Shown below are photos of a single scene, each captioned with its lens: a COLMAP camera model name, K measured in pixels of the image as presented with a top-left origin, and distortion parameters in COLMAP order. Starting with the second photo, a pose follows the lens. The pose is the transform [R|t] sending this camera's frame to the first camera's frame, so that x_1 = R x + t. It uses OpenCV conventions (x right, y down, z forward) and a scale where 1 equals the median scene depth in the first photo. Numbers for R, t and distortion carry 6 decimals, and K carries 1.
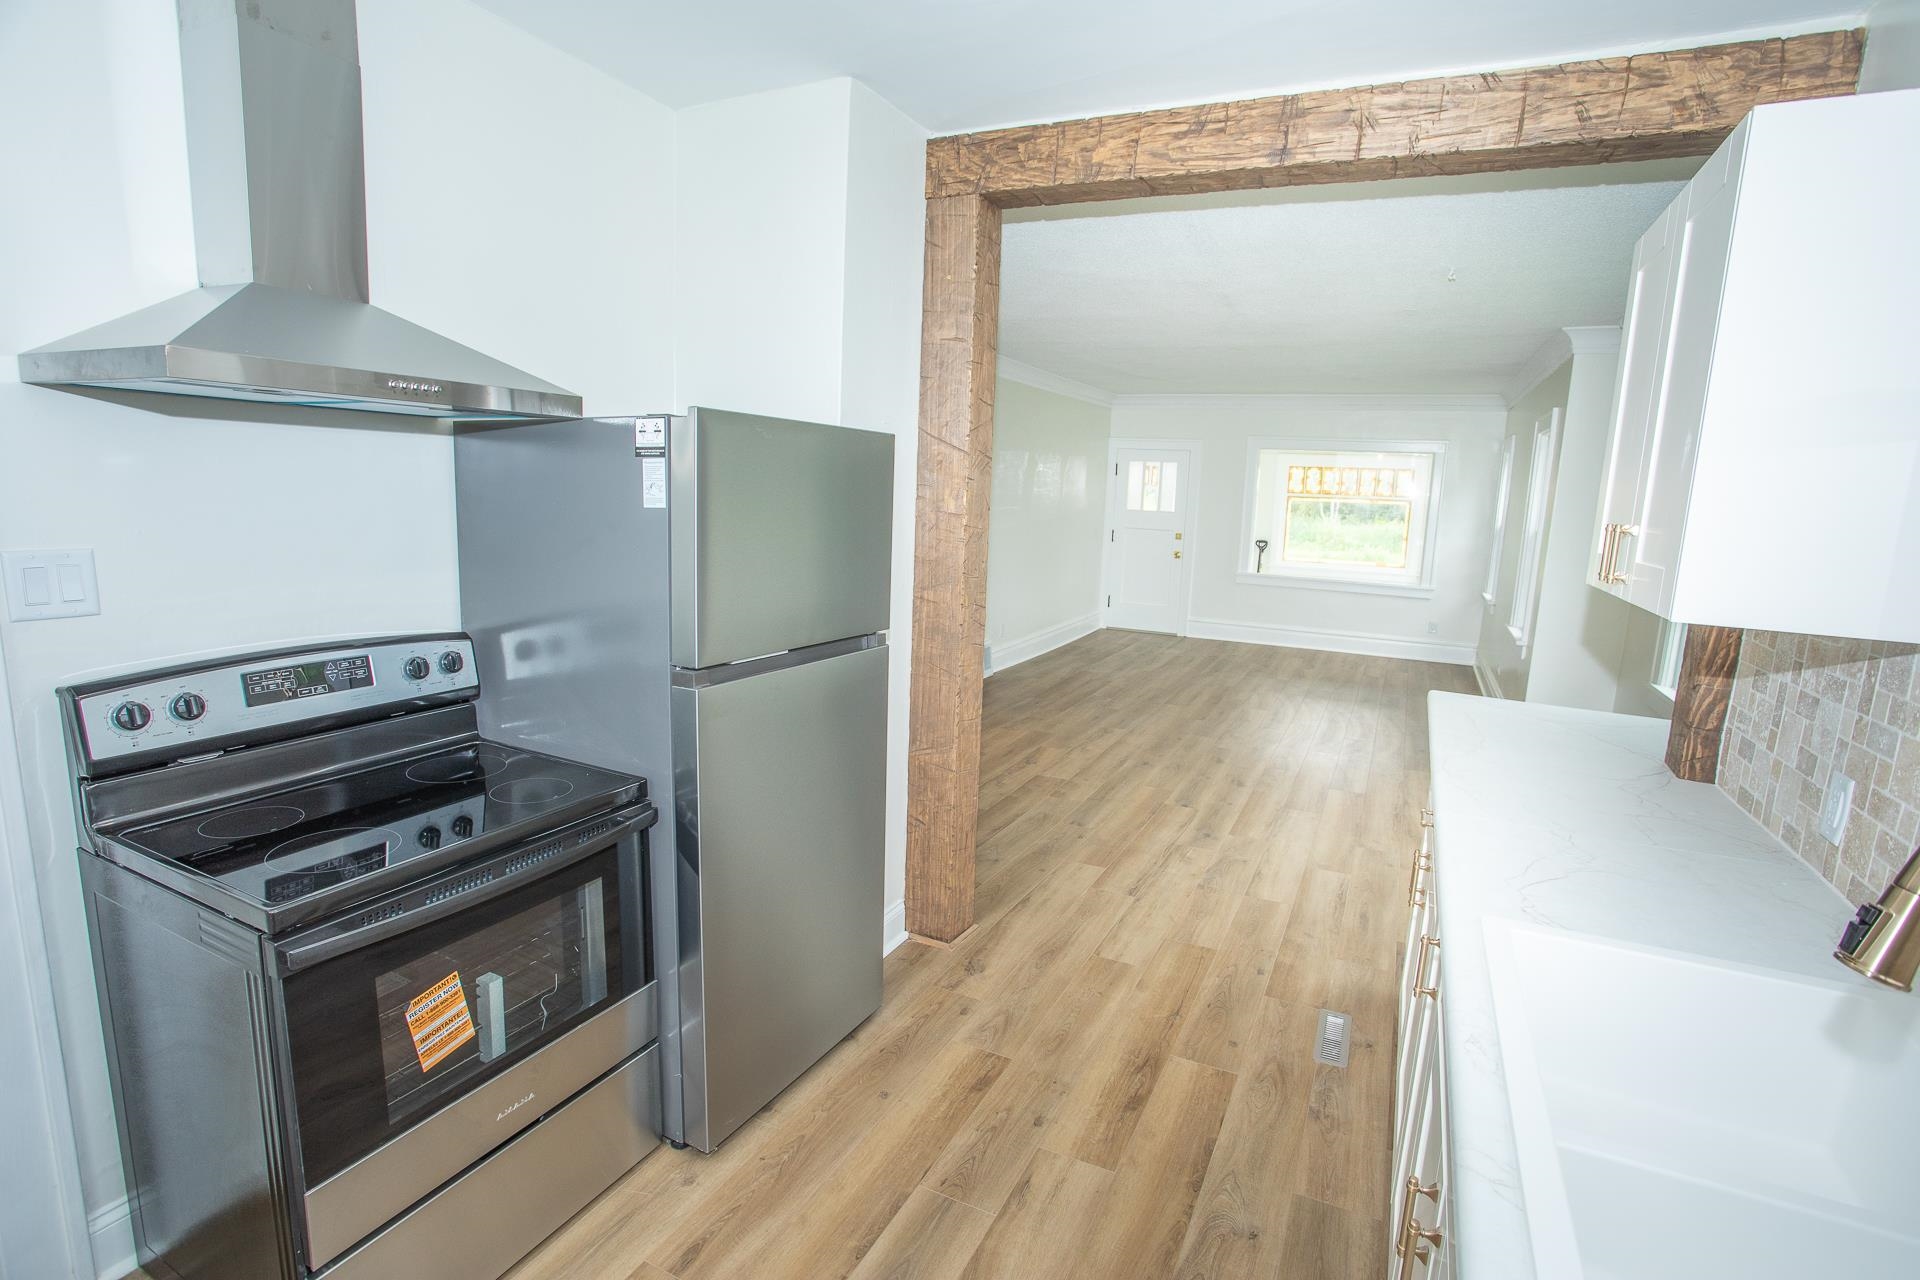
lens RADIAL K [[929.6, 0, 967.7], [0, 929.6, 642.2], [0, 0, 1]] dist [-0.073937, 0.033504]
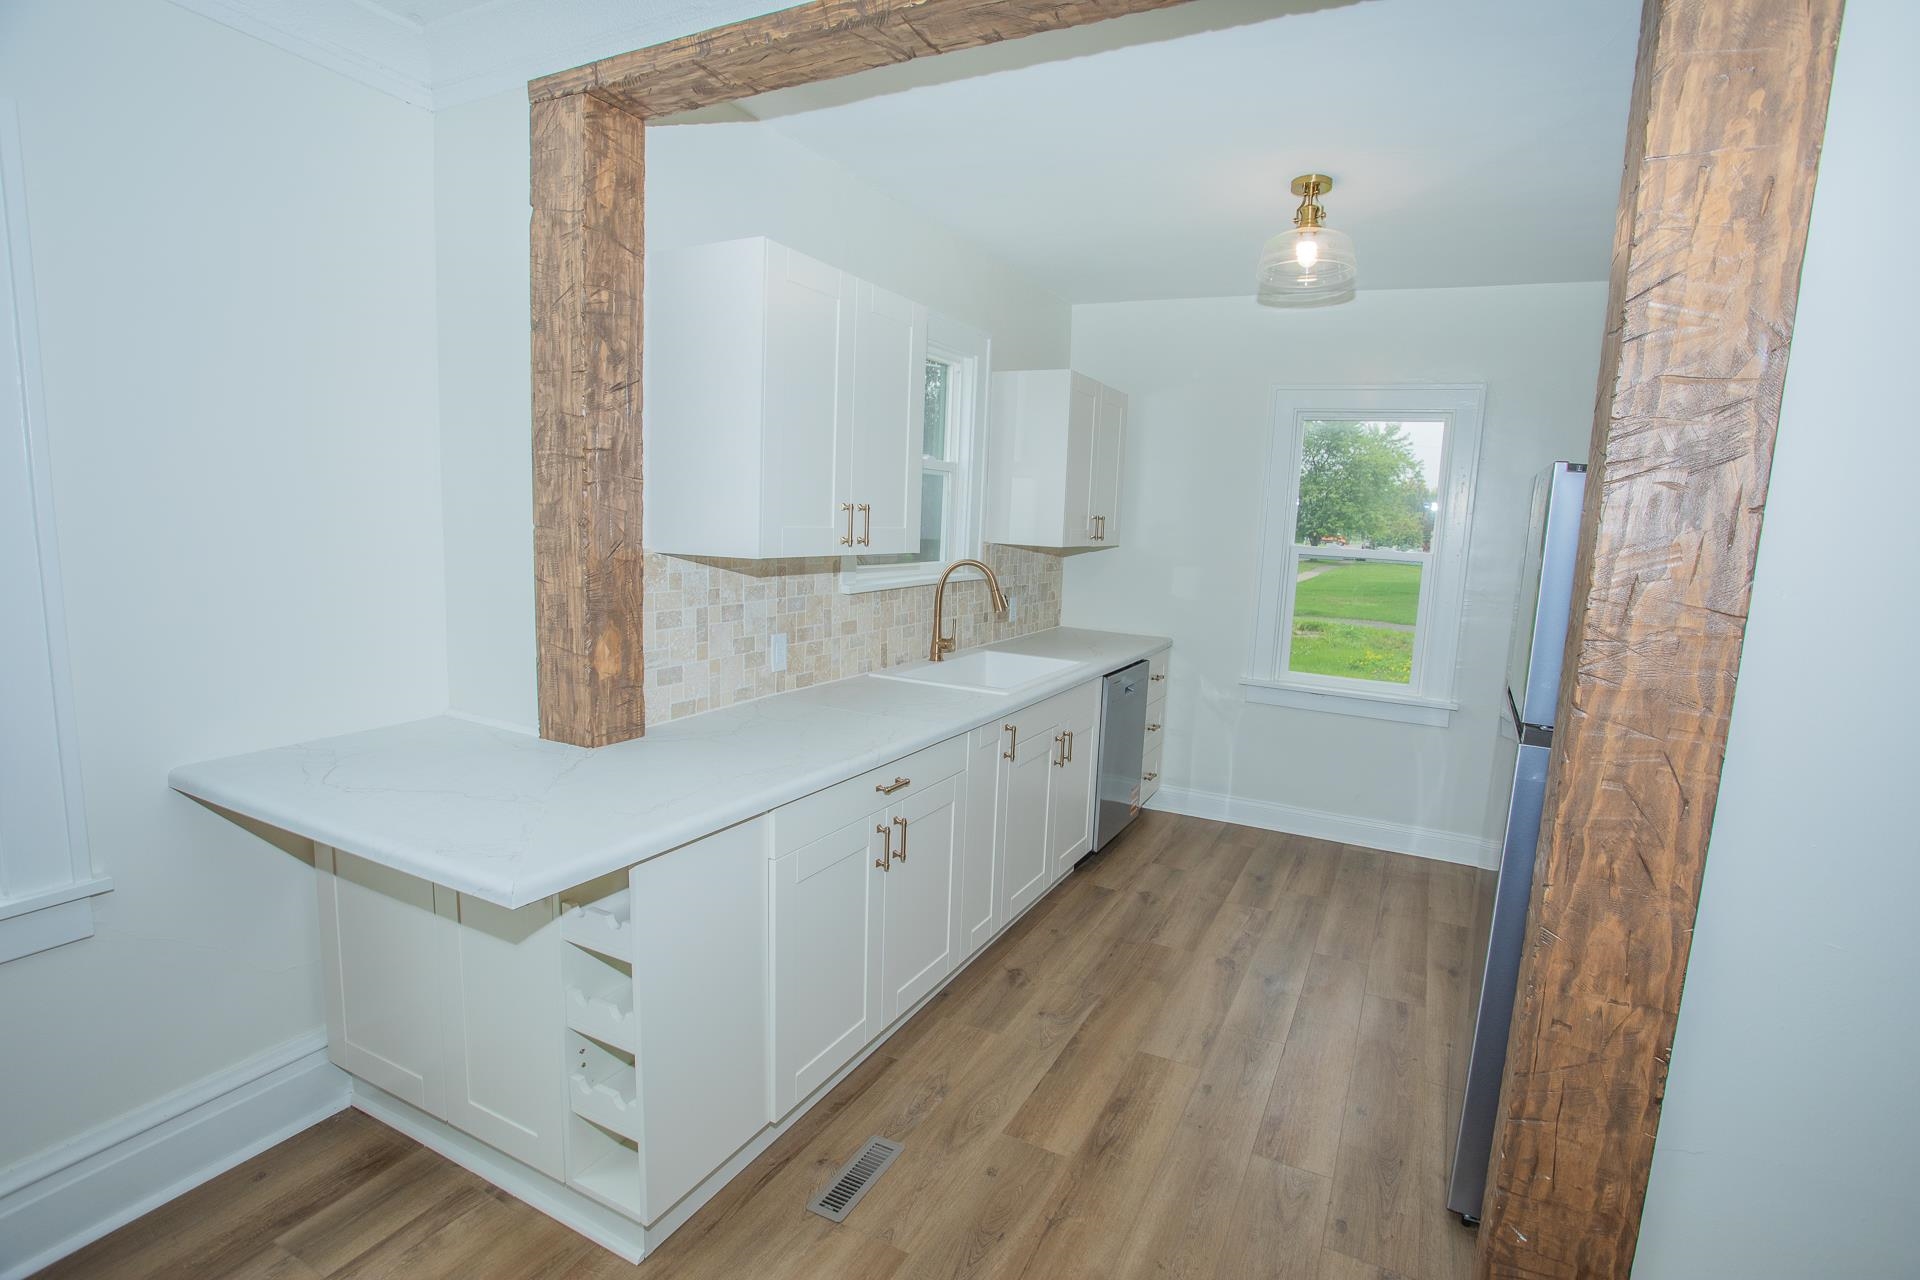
lens RADIAL K [[929.6, 0, 967.7], [0, 929.6, 642.2], [0, 0, 1]] dist [-0.073937, 0.033504]
pose [[-0.996262, -0.085718, 0.010705, 0.377879], [-0.078541, 0.950417, 0.300898, -0.275664], [-0.035967, 0.298933, -0.953596, 1.795537]]
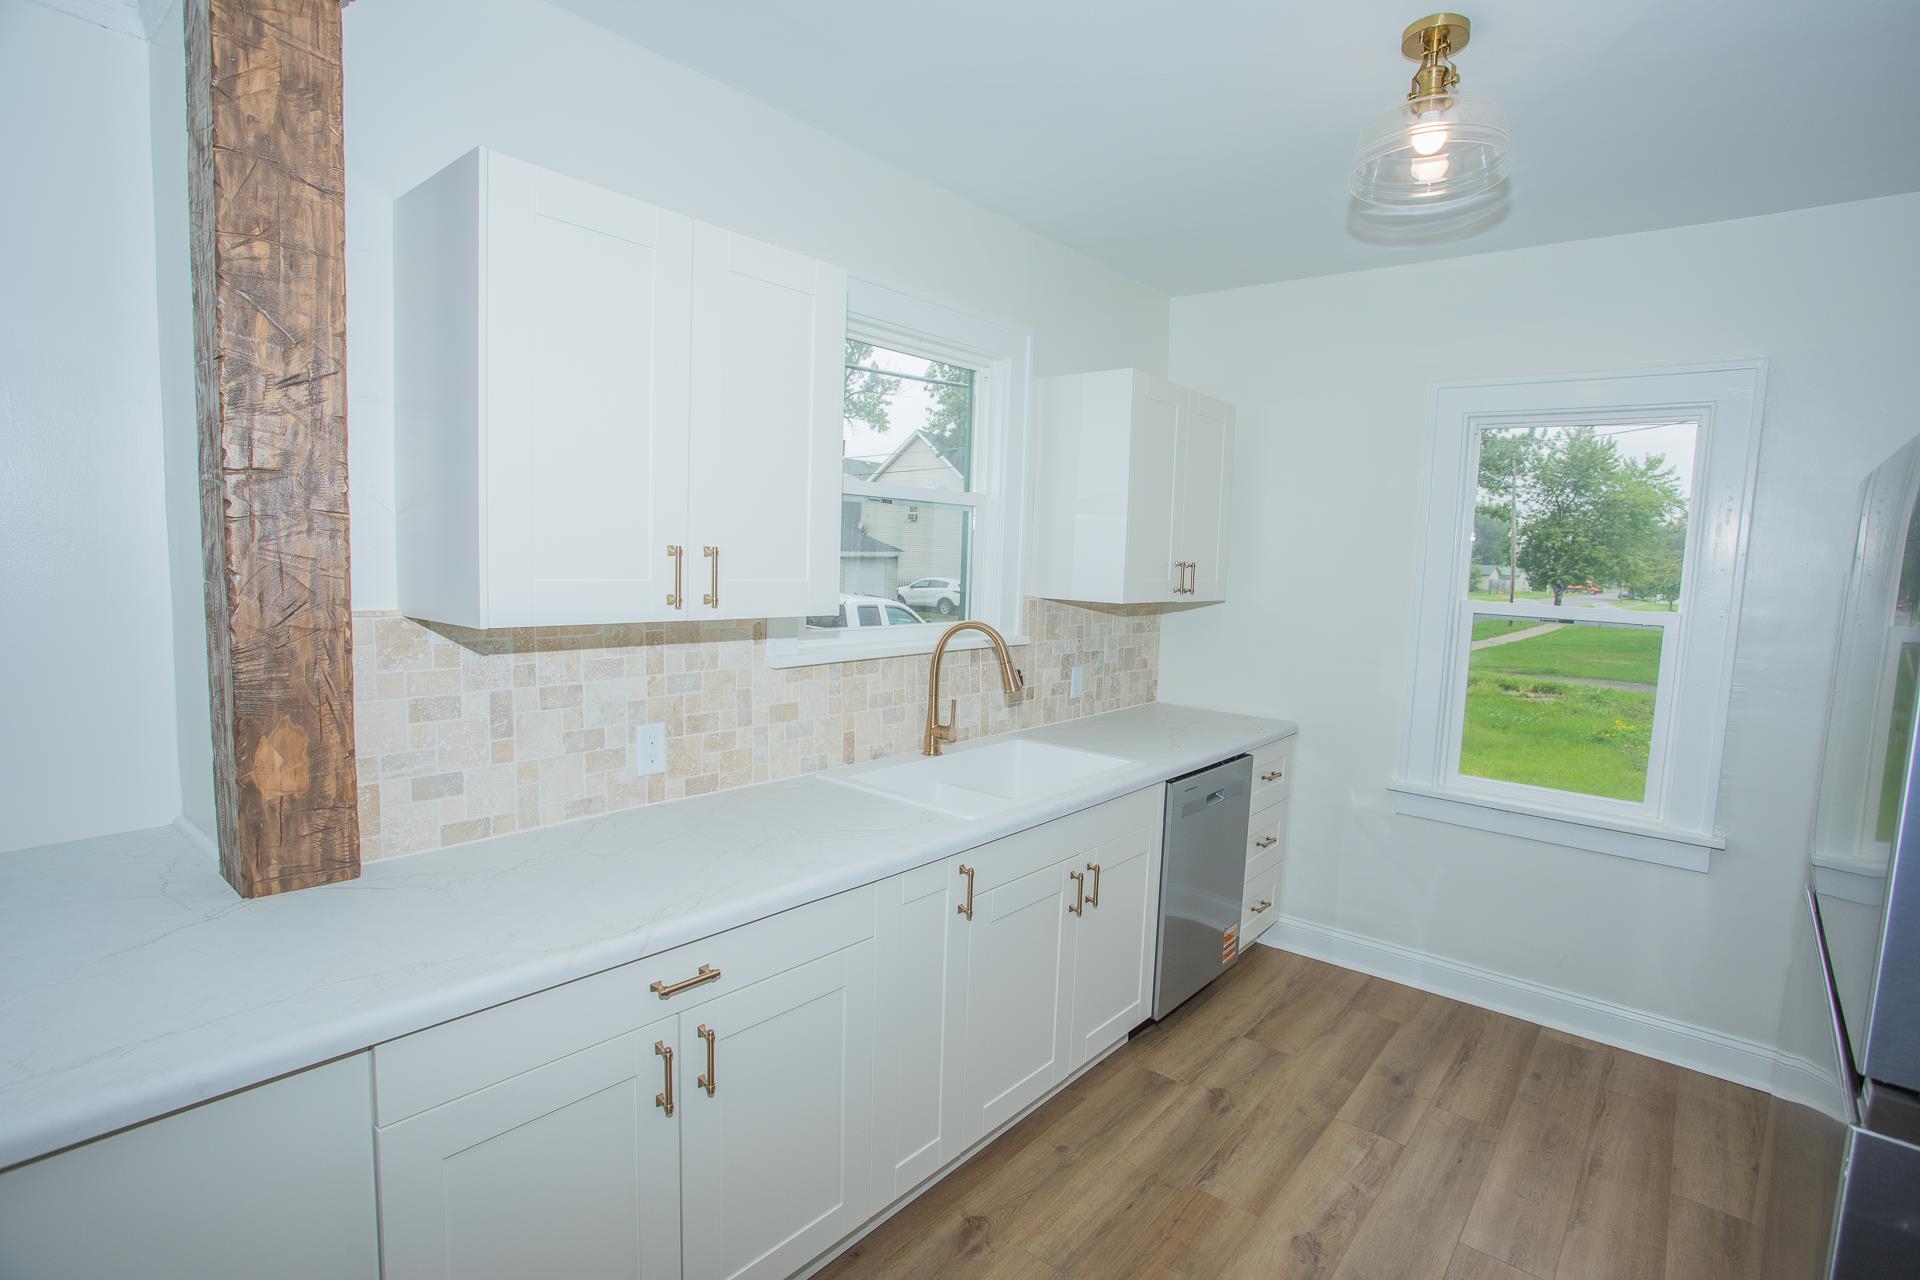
lens RADIAL K [[929.6, 0, 967.7], [0, 929.6, 642.2], [0, 0, 1]] dist [-0.073937, 0.033504]
pose [[-0.967536, -0.098654, 0.232684, 0.144673], [-0.034577, 0.963681, 0.264809, -0.222968], [-0.250357, 0.248166, -0.935807, 1.380554]]
